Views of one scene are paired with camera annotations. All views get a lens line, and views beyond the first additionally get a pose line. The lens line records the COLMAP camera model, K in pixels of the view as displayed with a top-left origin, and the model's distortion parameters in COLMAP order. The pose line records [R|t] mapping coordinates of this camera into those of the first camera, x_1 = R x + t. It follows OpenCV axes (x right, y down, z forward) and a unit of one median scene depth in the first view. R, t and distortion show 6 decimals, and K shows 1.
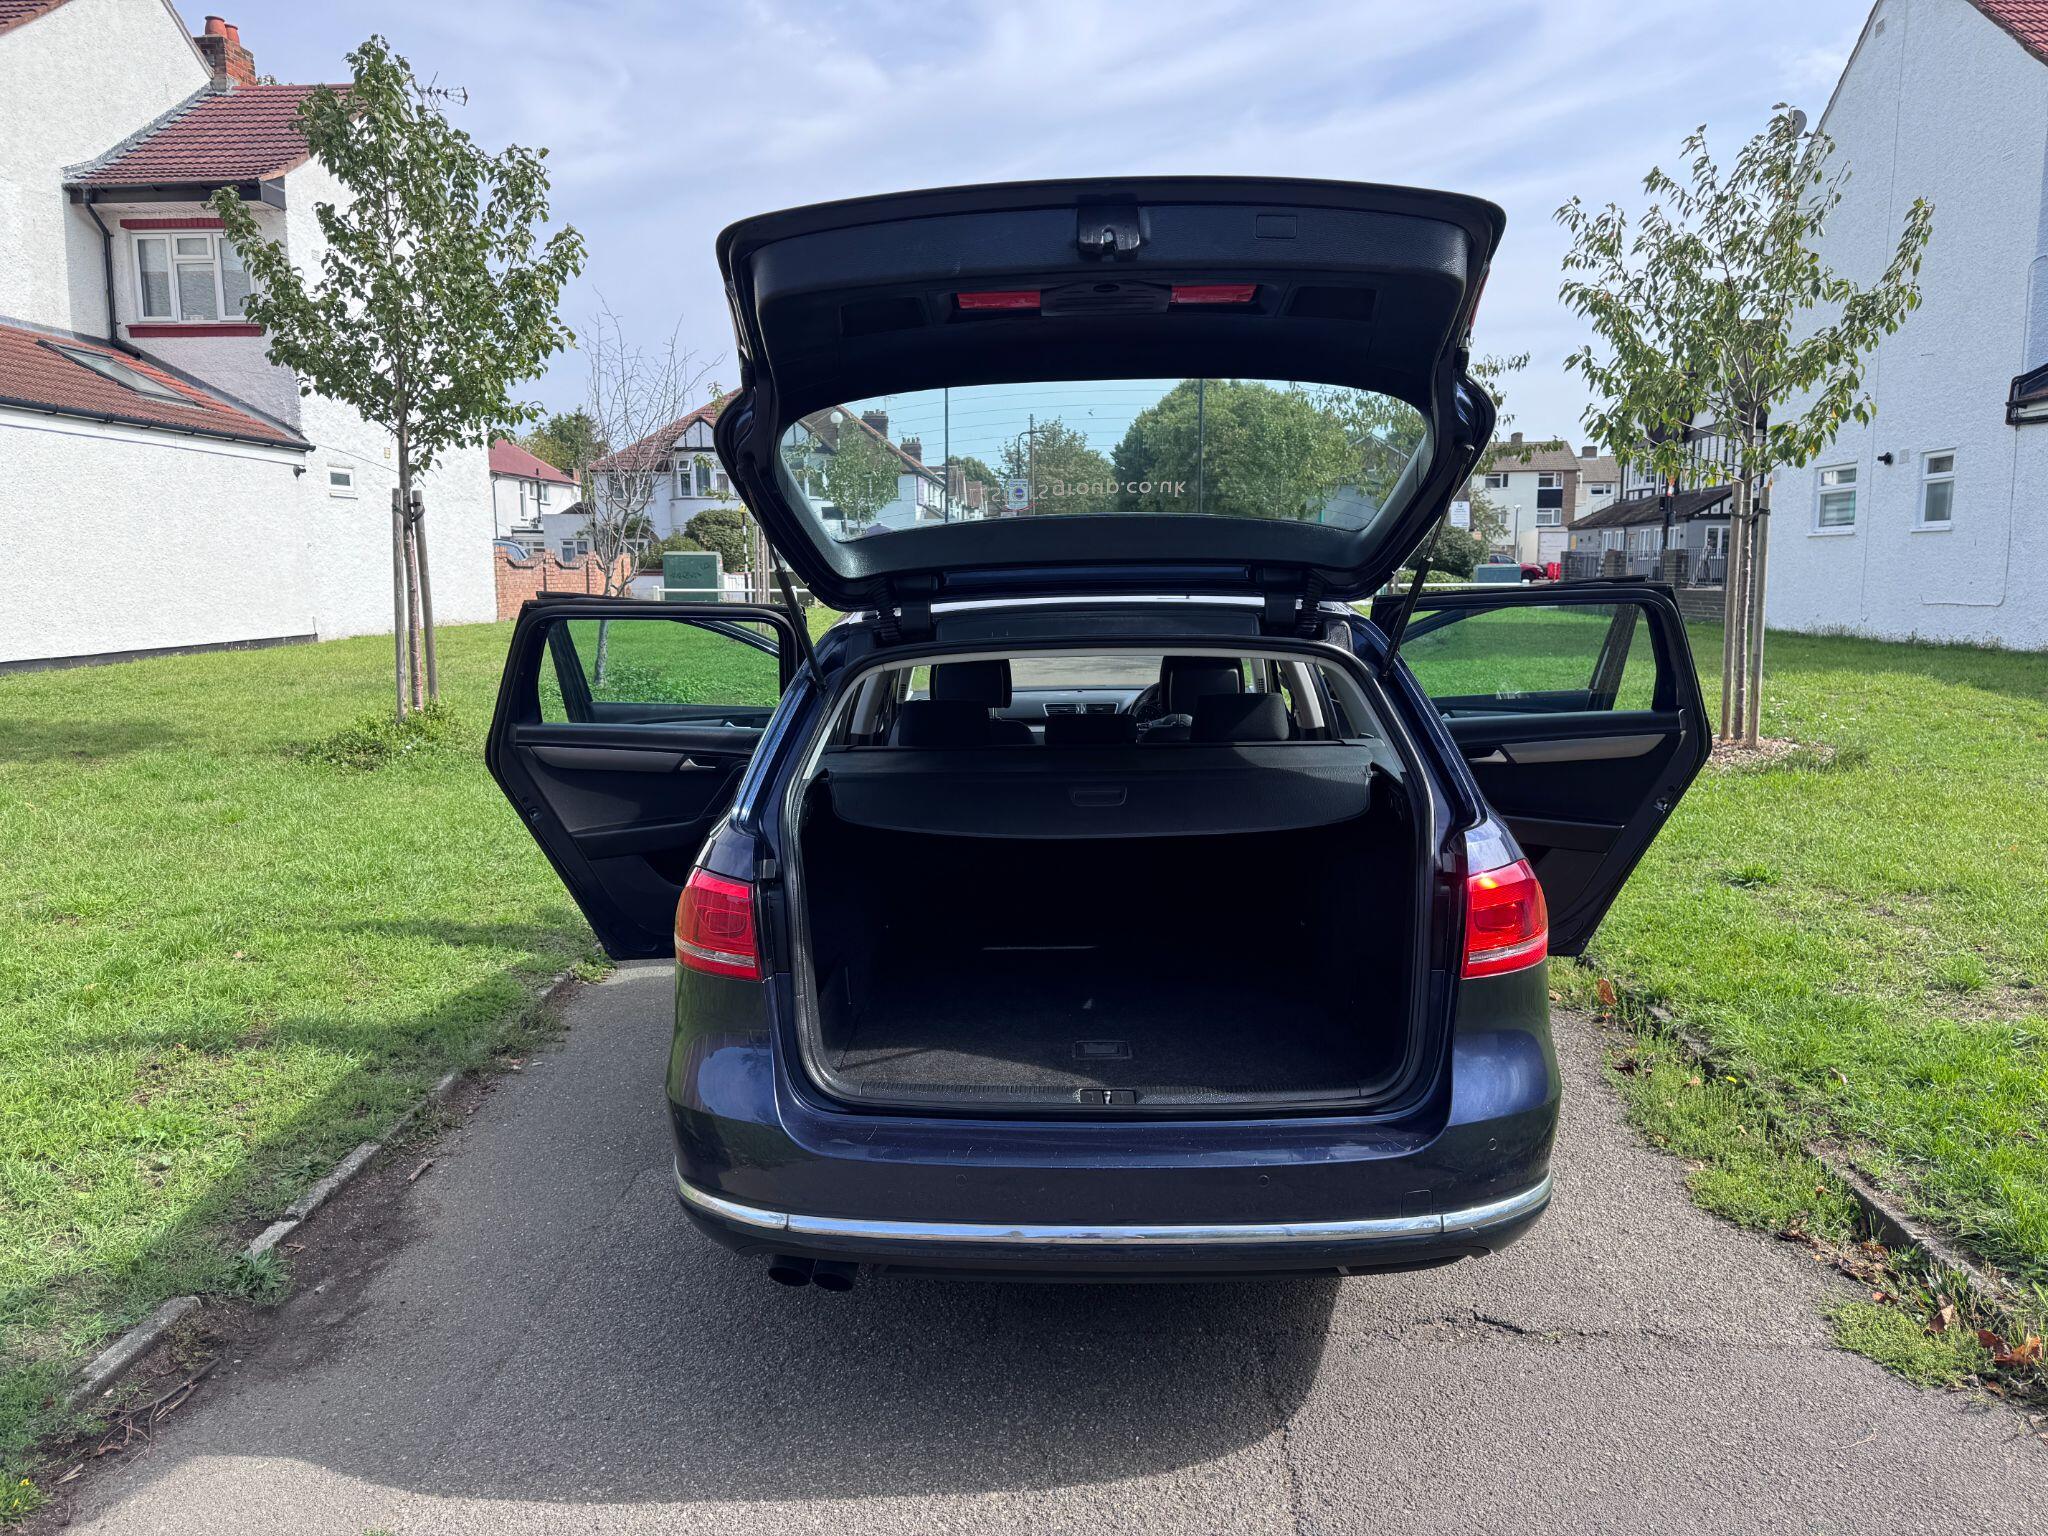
lens RADIAL K [[1421.9, 0, 1022.5], [0, 1421.9, 796.9], [0, 0, 1]] dist [0.042378, -0.051297]
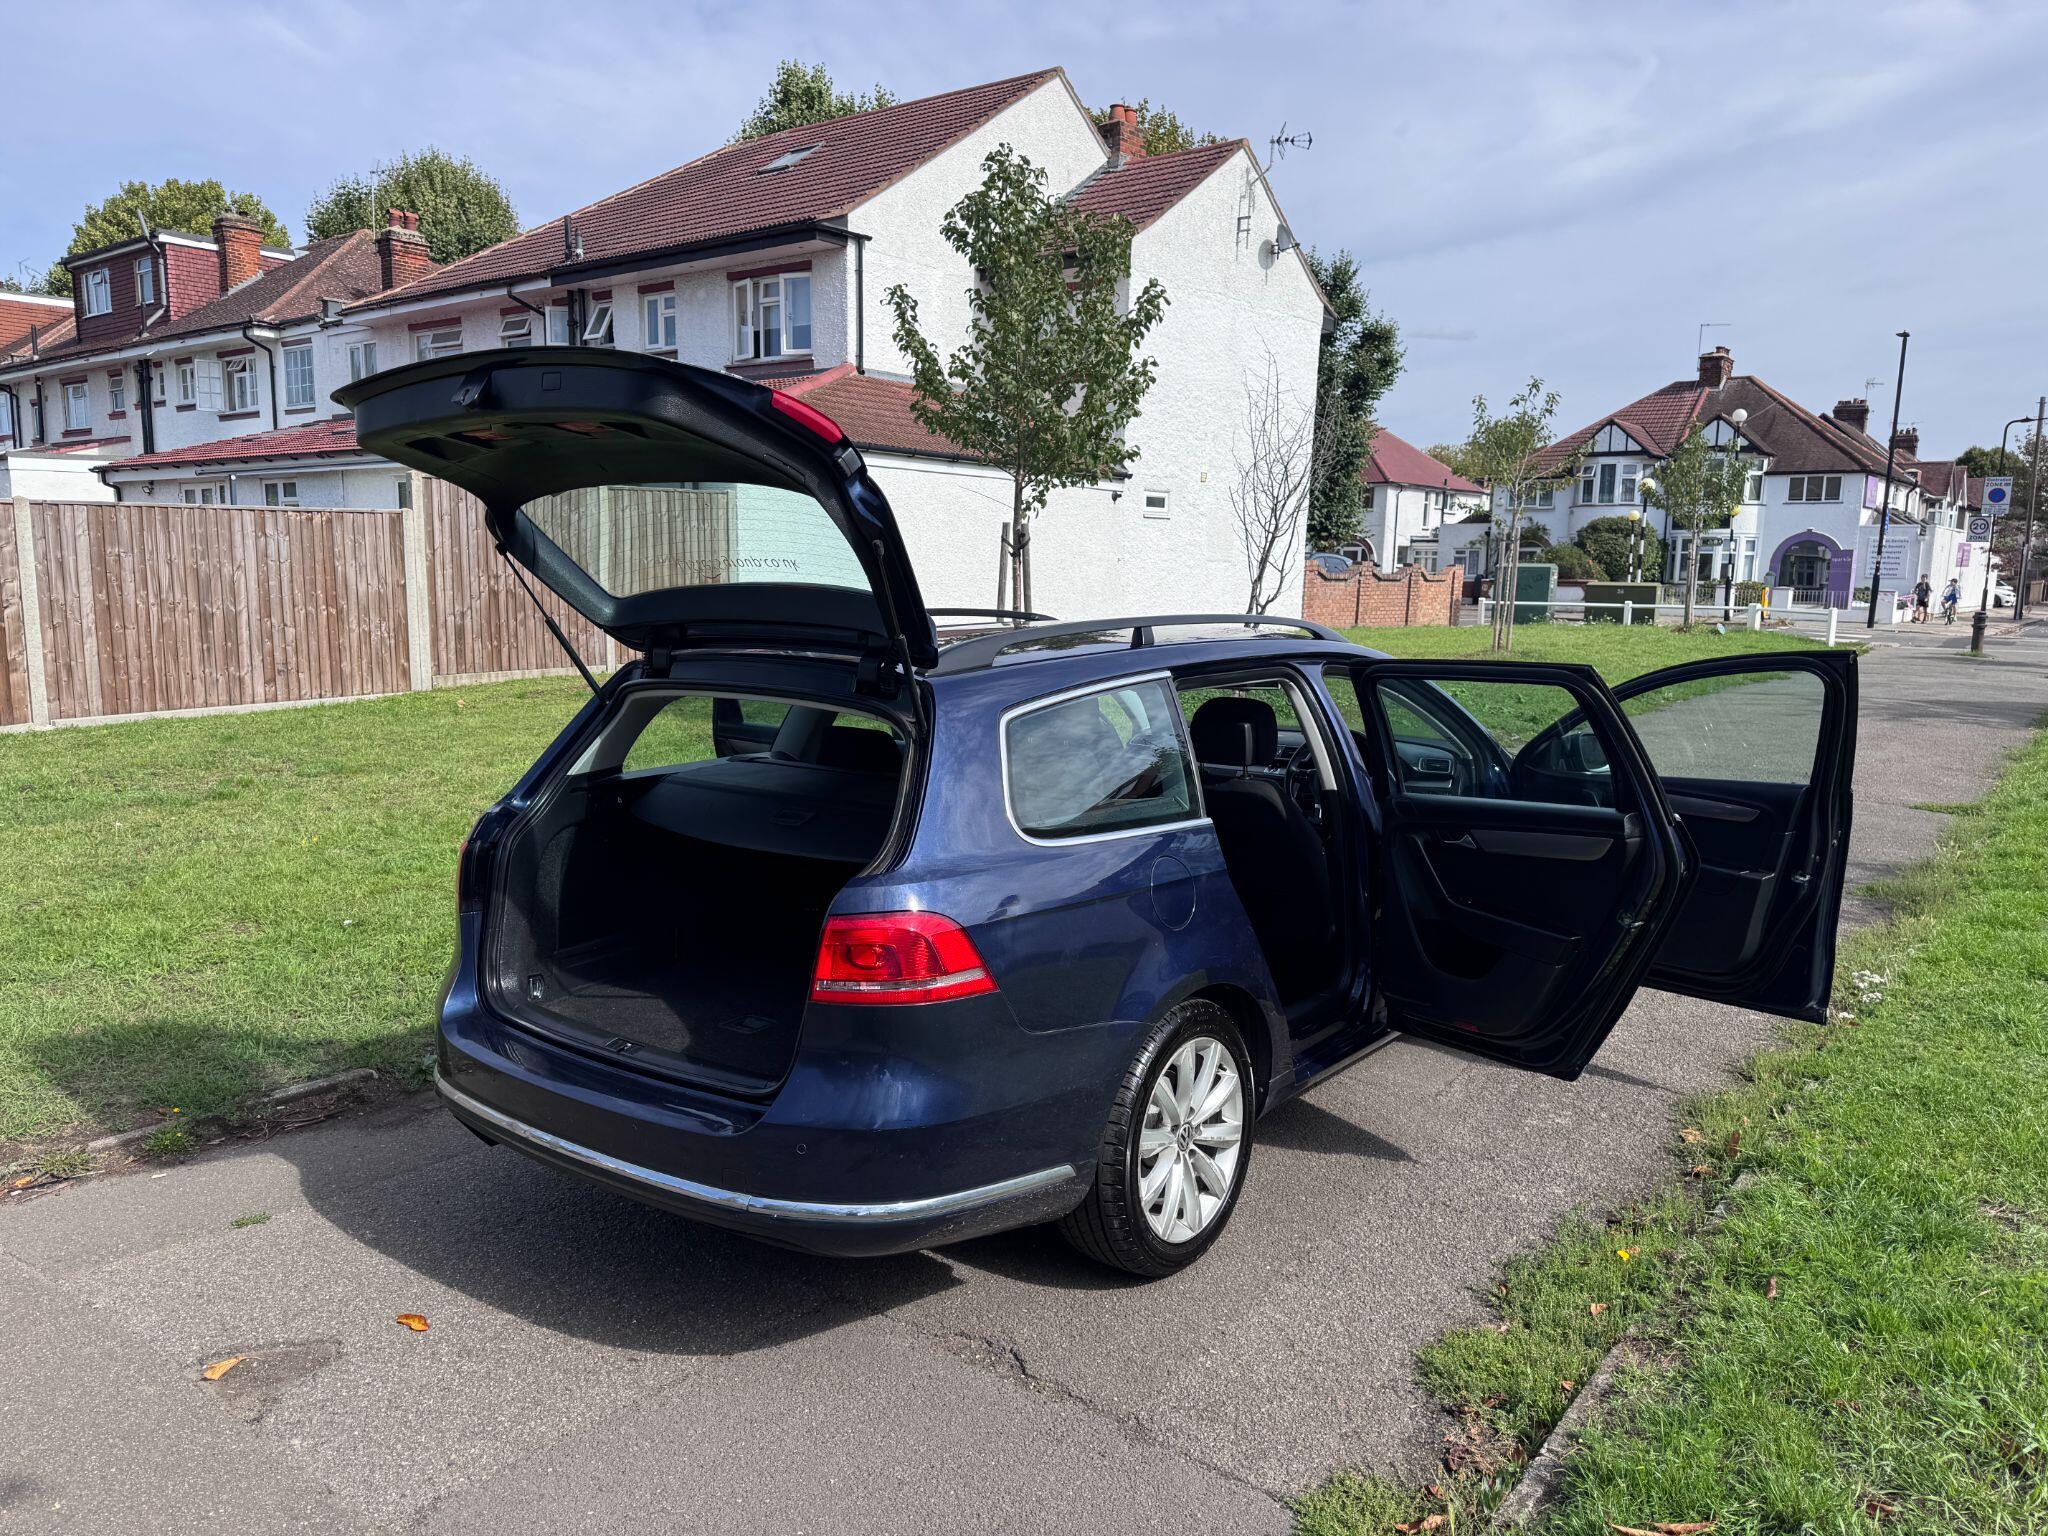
lens RADIAL K [[1458.6, 0, 1023.6], [0, 1458.6, 779.2], [0, 0, 1]] dist [0.029932, -0.033704]
pose [[0.811792, 0.096466, -0.575923, 0.383945], [-0.108355, 0.994017, 0.013765, -0.029778], [0.573805, 0.051229, 0.817388, 0.044885]]
